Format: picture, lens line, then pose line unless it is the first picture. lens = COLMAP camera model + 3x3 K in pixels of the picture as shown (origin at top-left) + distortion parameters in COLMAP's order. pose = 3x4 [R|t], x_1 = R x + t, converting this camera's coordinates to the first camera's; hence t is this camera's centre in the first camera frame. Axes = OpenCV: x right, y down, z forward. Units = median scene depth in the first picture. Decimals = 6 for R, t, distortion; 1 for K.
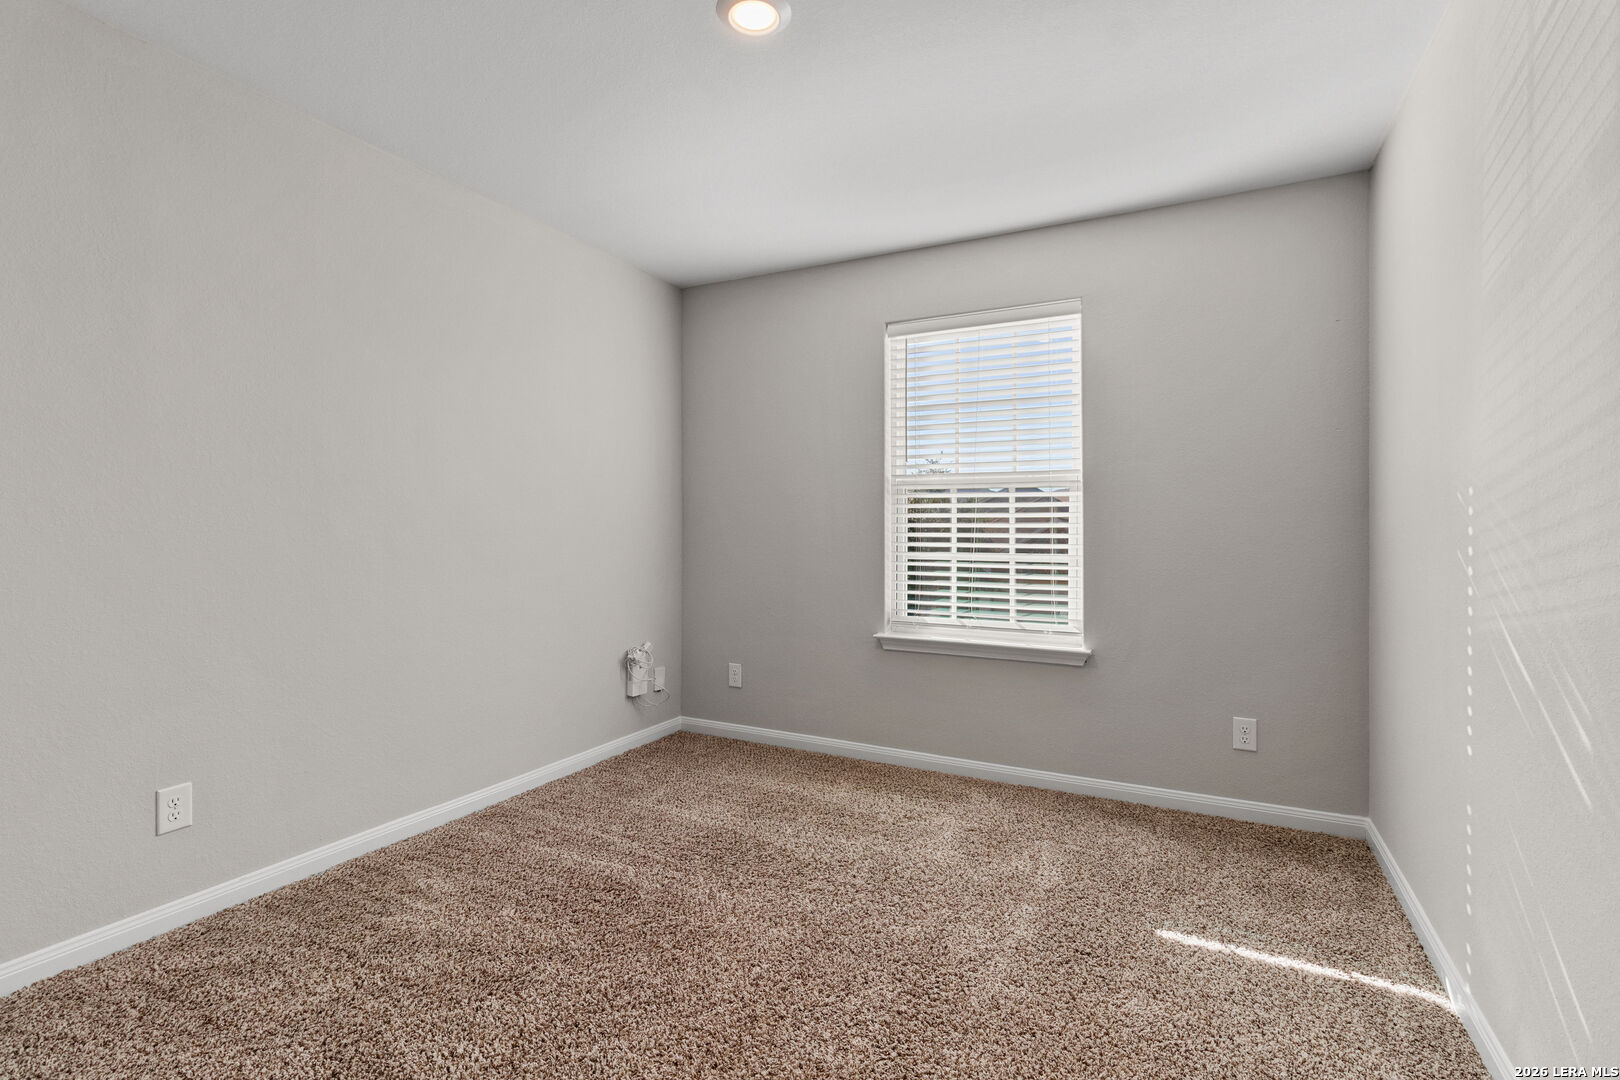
lens RADIAL K [[740.9, 0, 815.2], [0, 740.9, 531.5], [0, 0, 1]] dist [0.004753, 0.000465]
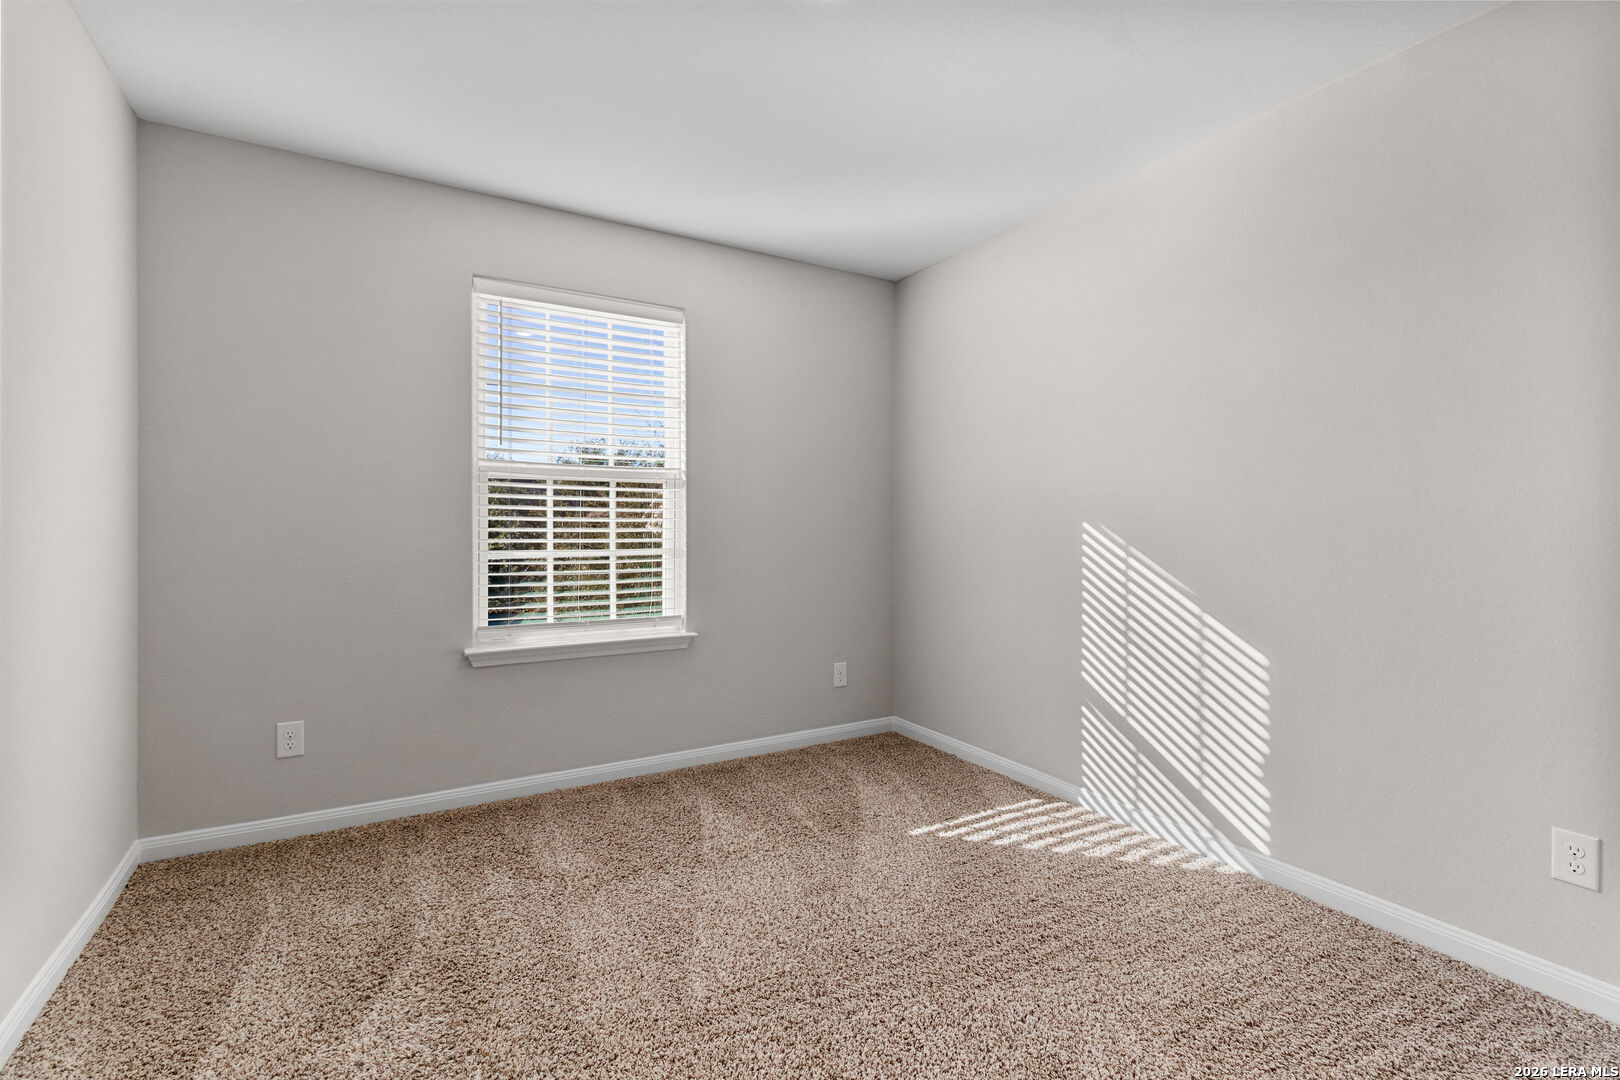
lens RADIAL K [[740.9, 0, 817.6], [0, 740.9, 542.7], [0, 0, 1]] dist [0.004753, 0.000465]
pose [[0.505106, -0.018887, 0.862851, -0.449411], [0.001301, 0.999776, 0.021123, 0.001671], [-0.863056, -0.009547, 0.505017, 0.259410]]
